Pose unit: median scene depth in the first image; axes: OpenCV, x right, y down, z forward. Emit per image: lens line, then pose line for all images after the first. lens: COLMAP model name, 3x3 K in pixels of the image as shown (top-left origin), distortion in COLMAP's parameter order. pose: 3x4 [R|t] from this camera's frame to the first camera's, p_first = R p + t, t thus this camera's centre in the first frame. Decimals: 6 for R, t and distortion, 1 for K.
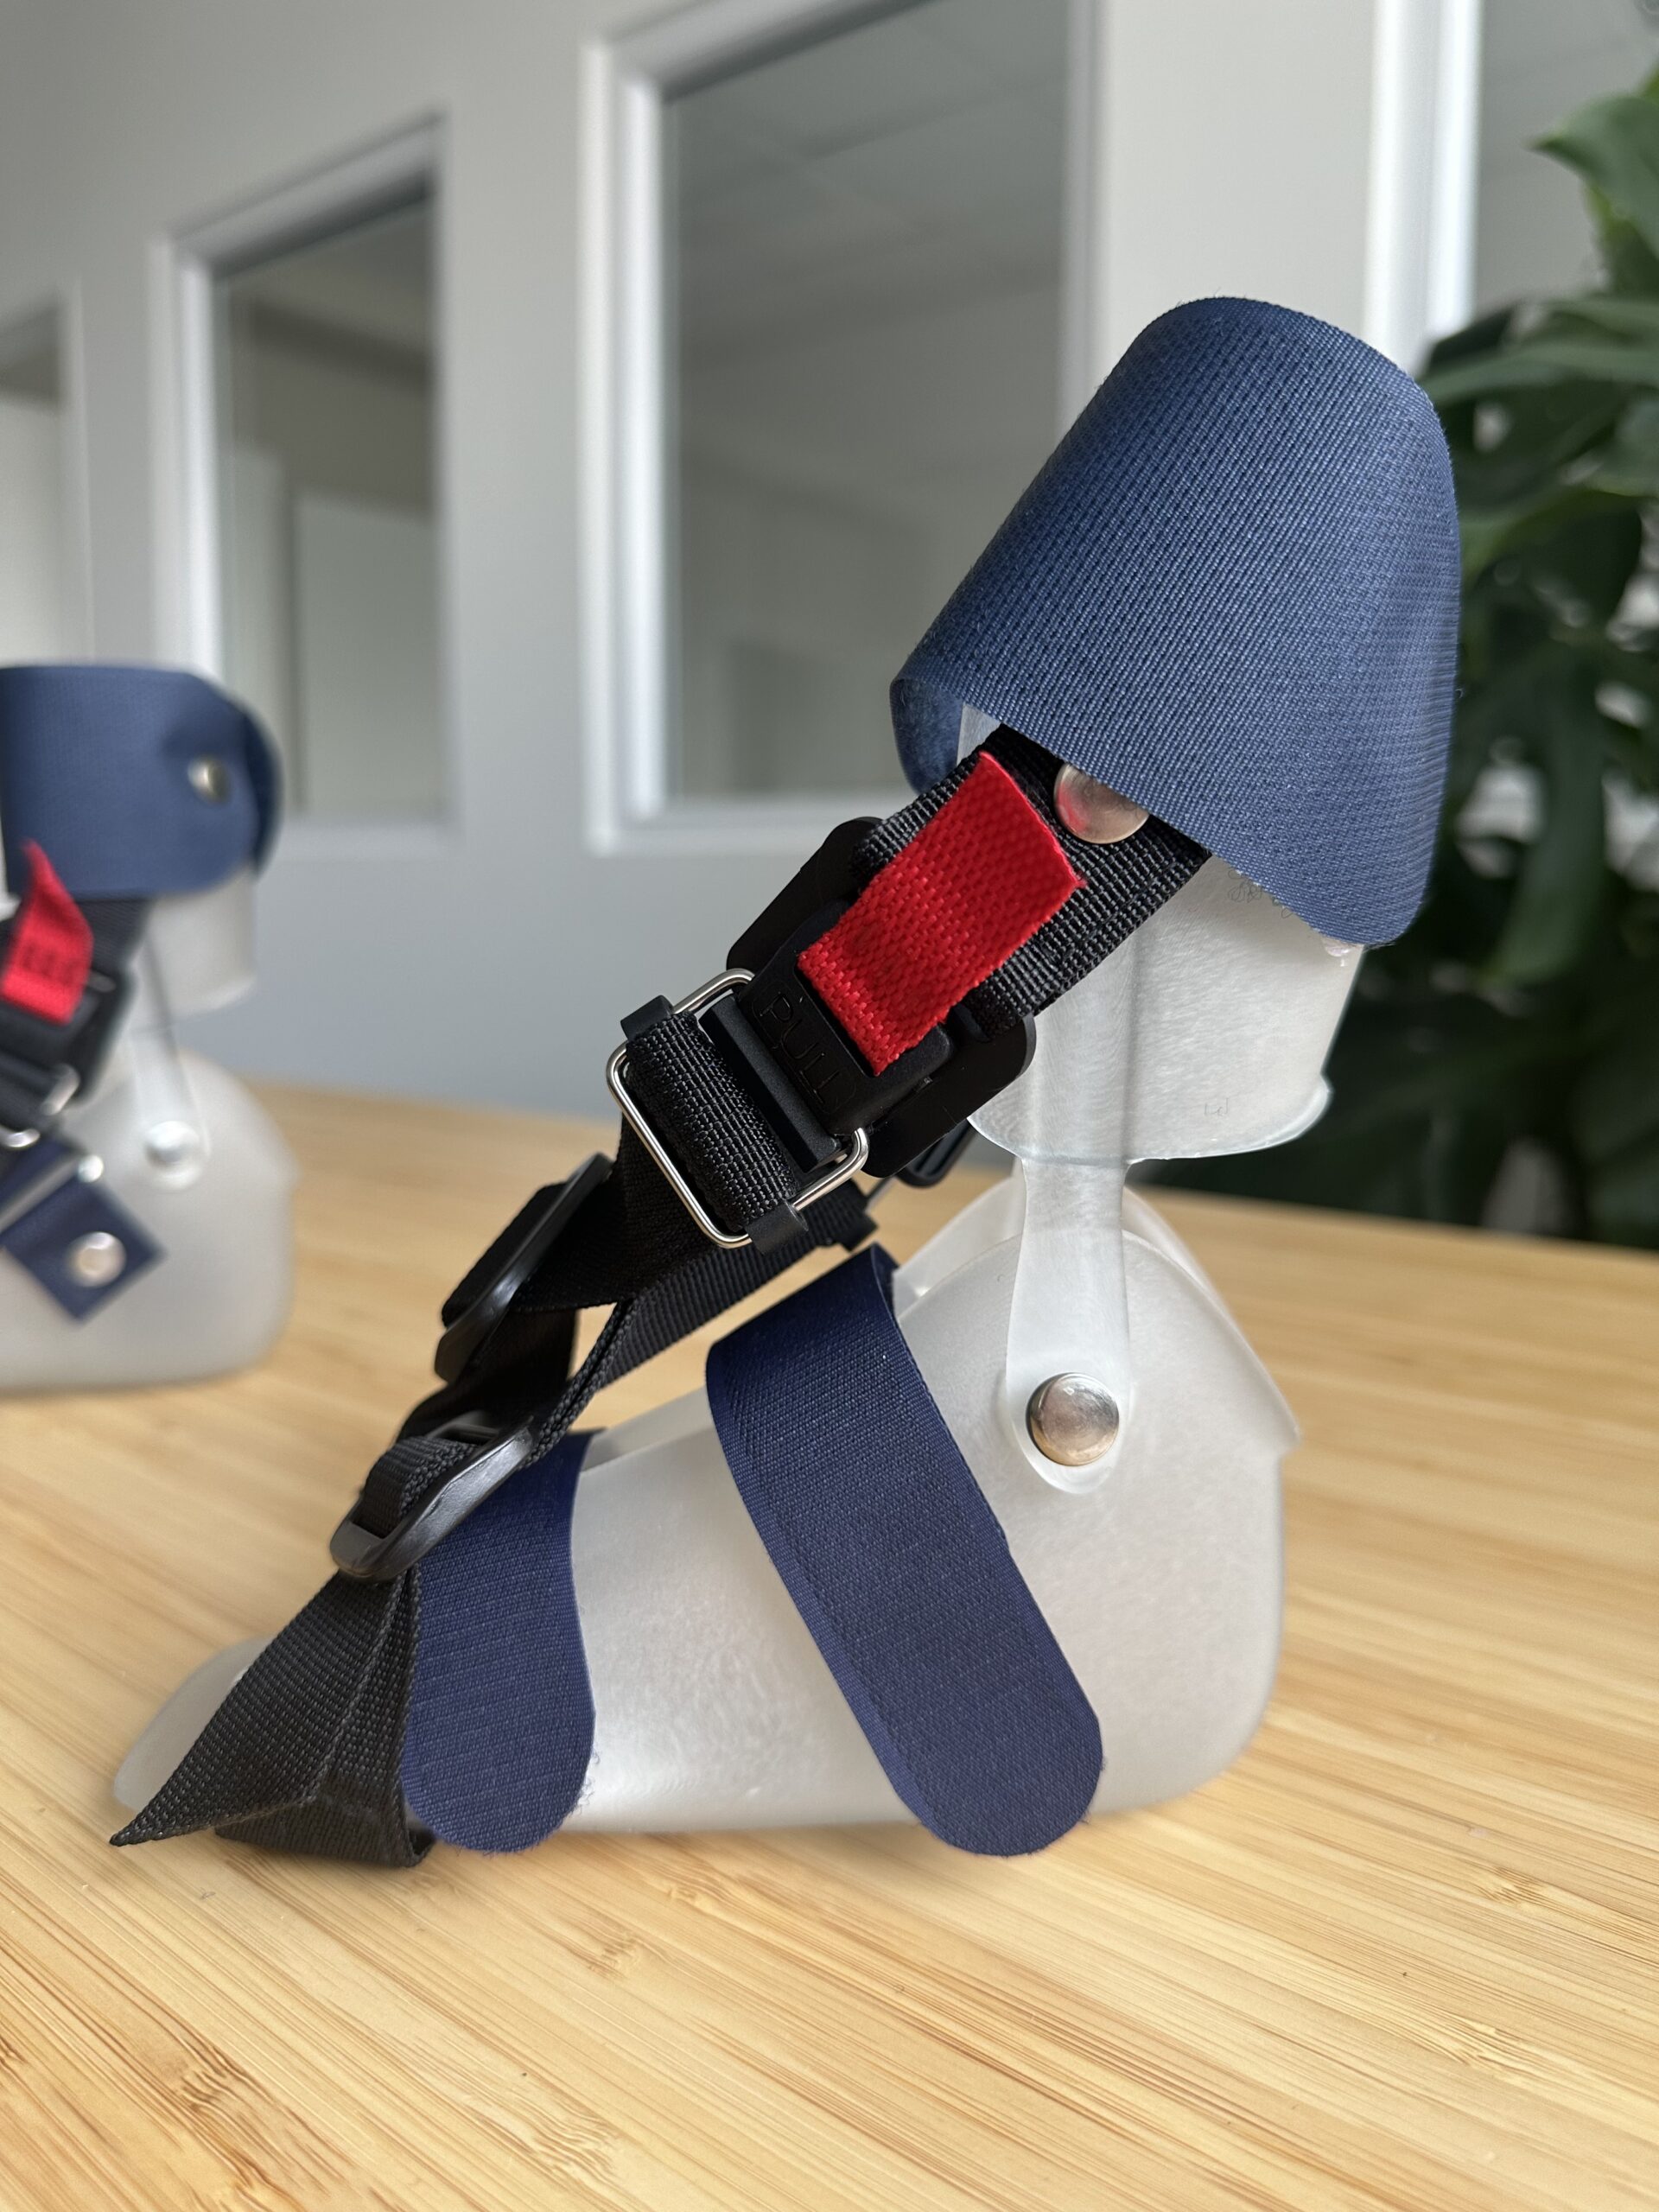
lens RADIAL K [[1645.2, 0, 829.5], [0, 1645.2, 1106.0], [0, 0, 1]] dist [-0.028104, -0.000233]
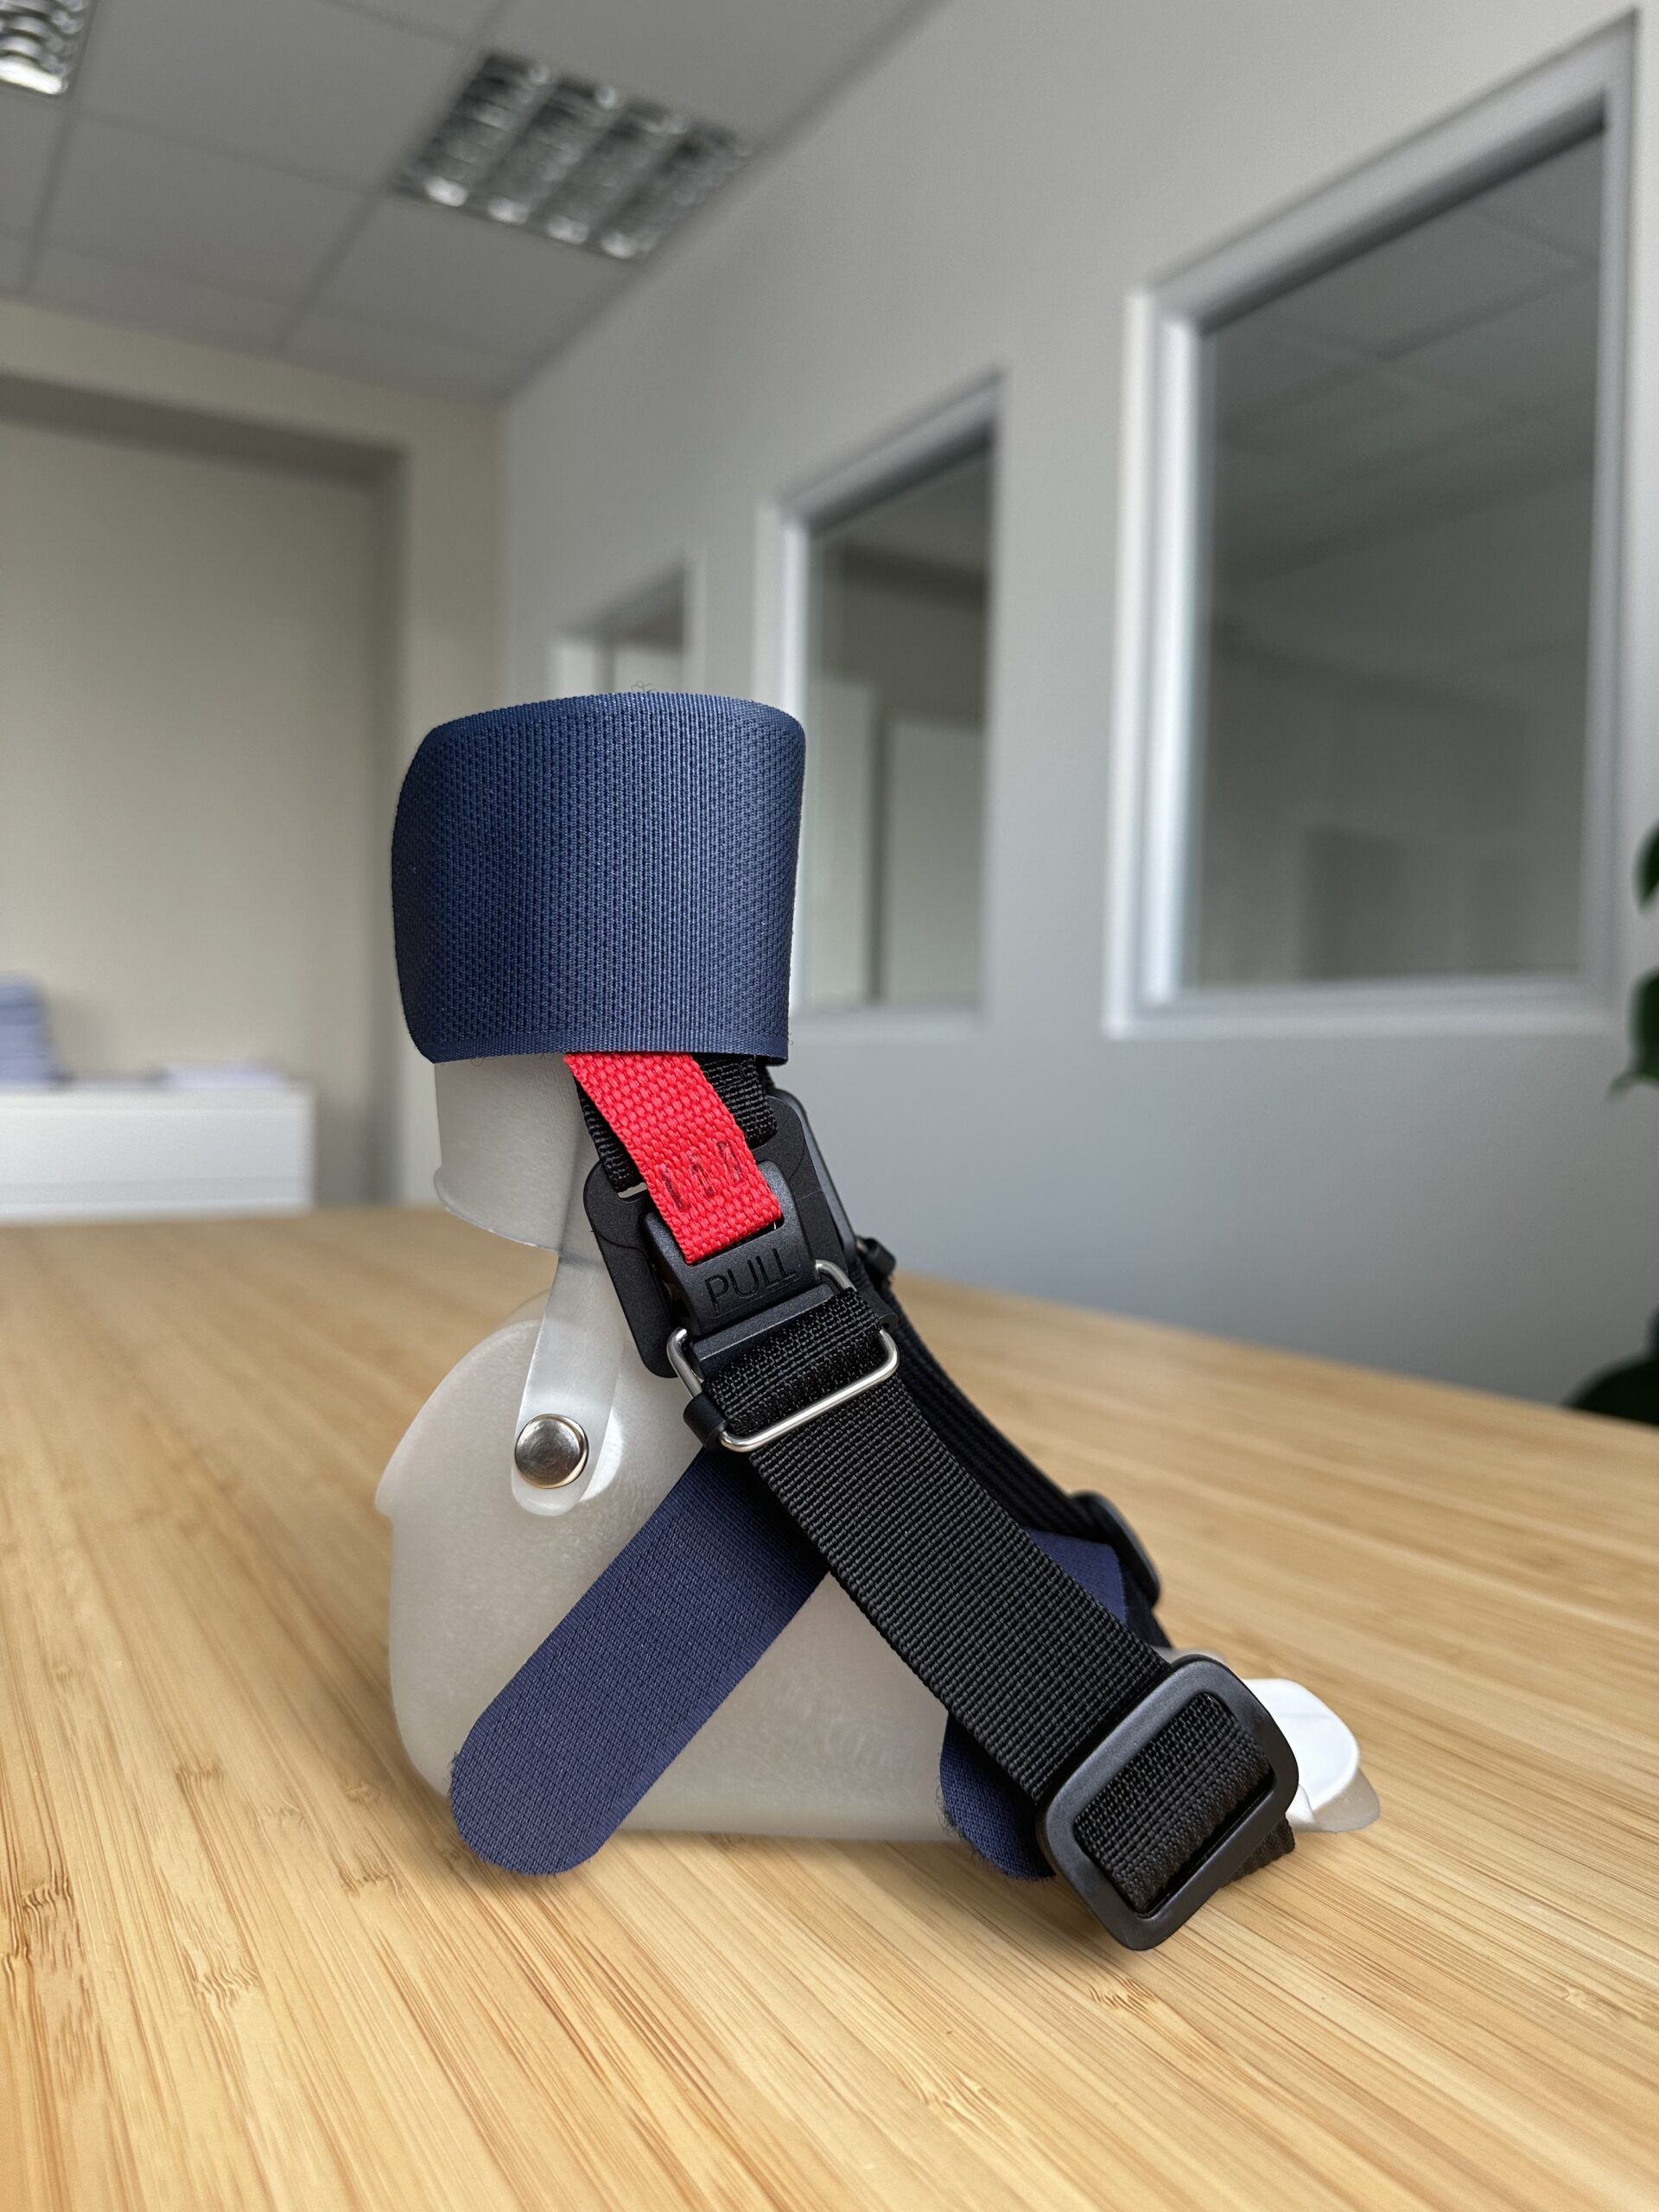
lens RADIAL K [[1626.7, 0, 818.4], [0, 1626.7, 1105.9], [0, 0, 1]] dist [-0.017402, -0.003085]
pose [[0.936012, 0.022045, -0.351278, 0.634199], [-0.061160, 0.993041, -0.100646, 0.027184], [0.346614, 0.115690, 0.930846, -0.118884]]
